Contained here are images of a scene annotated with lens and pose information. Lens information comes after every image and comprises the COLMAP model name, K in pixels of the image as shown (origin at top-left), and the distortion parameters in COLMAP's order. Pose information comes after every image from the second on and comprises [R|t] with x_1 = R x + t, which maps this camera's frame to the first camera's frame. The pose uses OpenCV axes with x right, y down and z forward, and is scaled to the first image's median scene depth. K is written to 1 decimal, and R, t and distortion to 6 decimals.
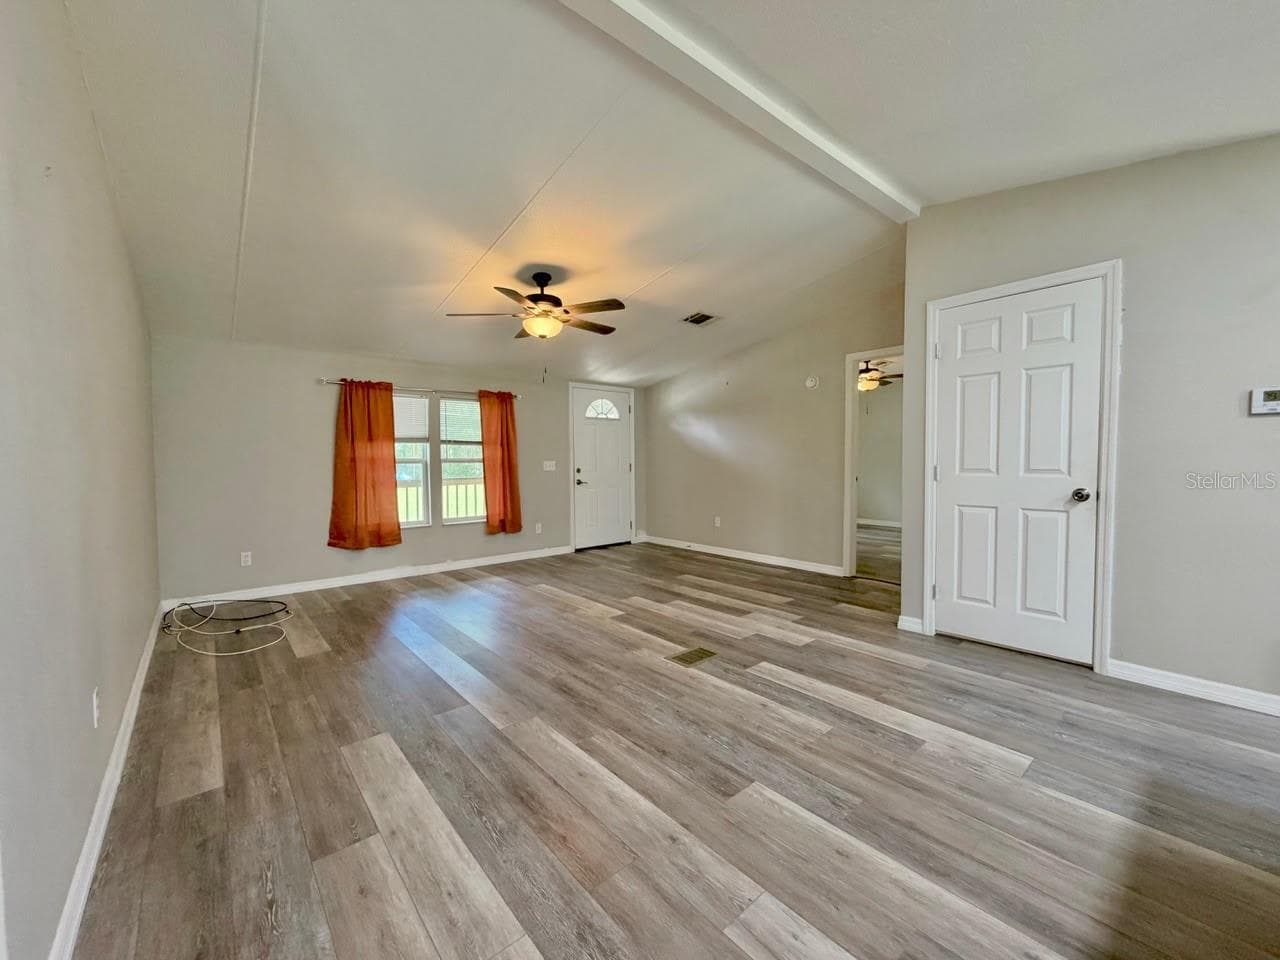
lens RADIAL K [[511.9, 0, 642.6], [0, 511.9, 481.5], [0, 0, 1]] dist [-0.003251, -0.000328]
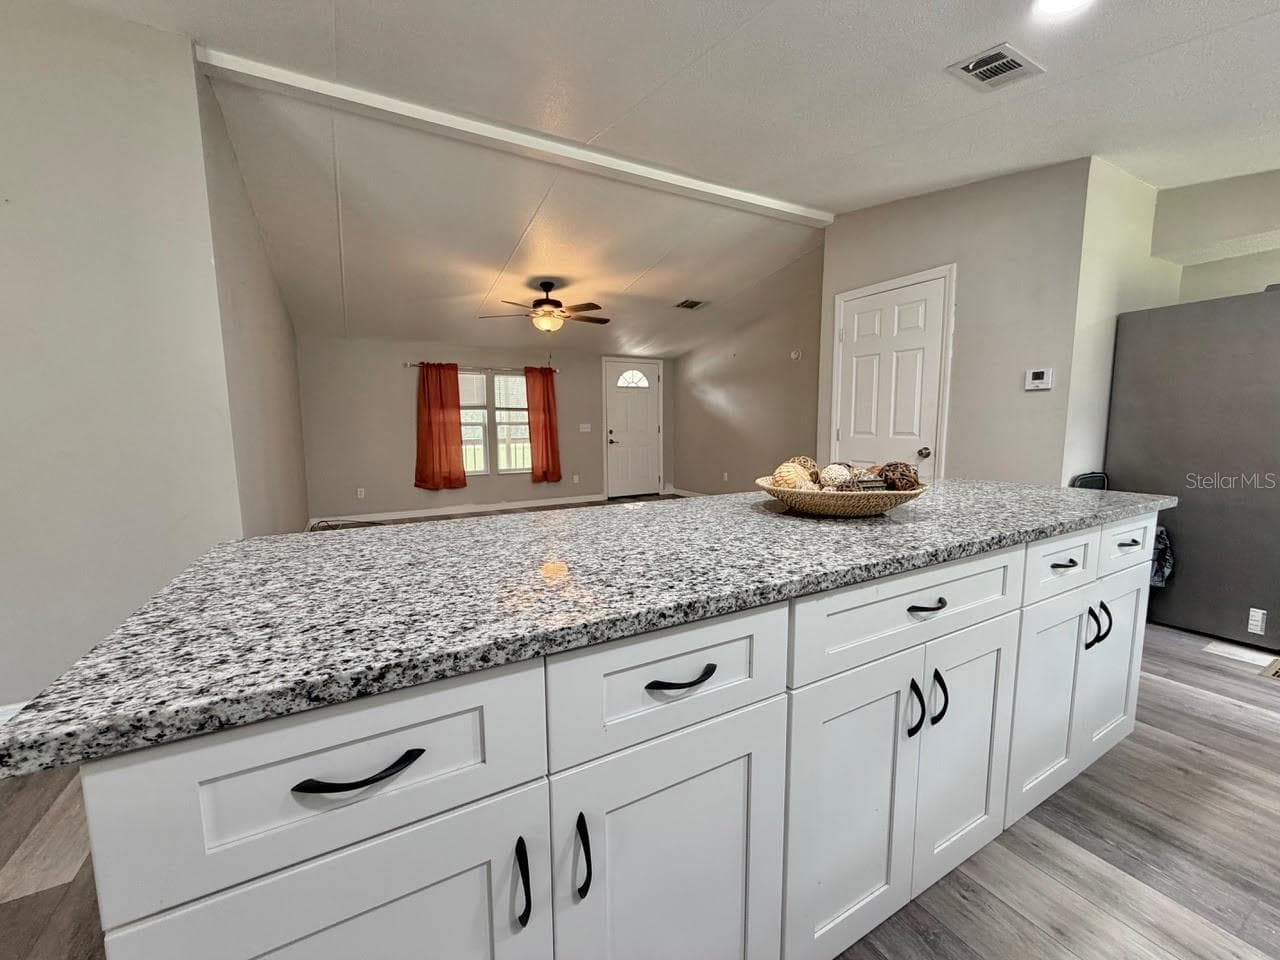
lens RADIAL K [[511.9, 0, 636.7], [0, 511.9, 478.6], [0, 0, 1]] dist [-0.003251, -0.000328]
pose [[0.981146, 0.022049, -0.192005, 0.208686], [-0.008744, 0.997518, 0.069868, 0.003951], [0.193069, -0.066872, 0.978904, -0.200517]]
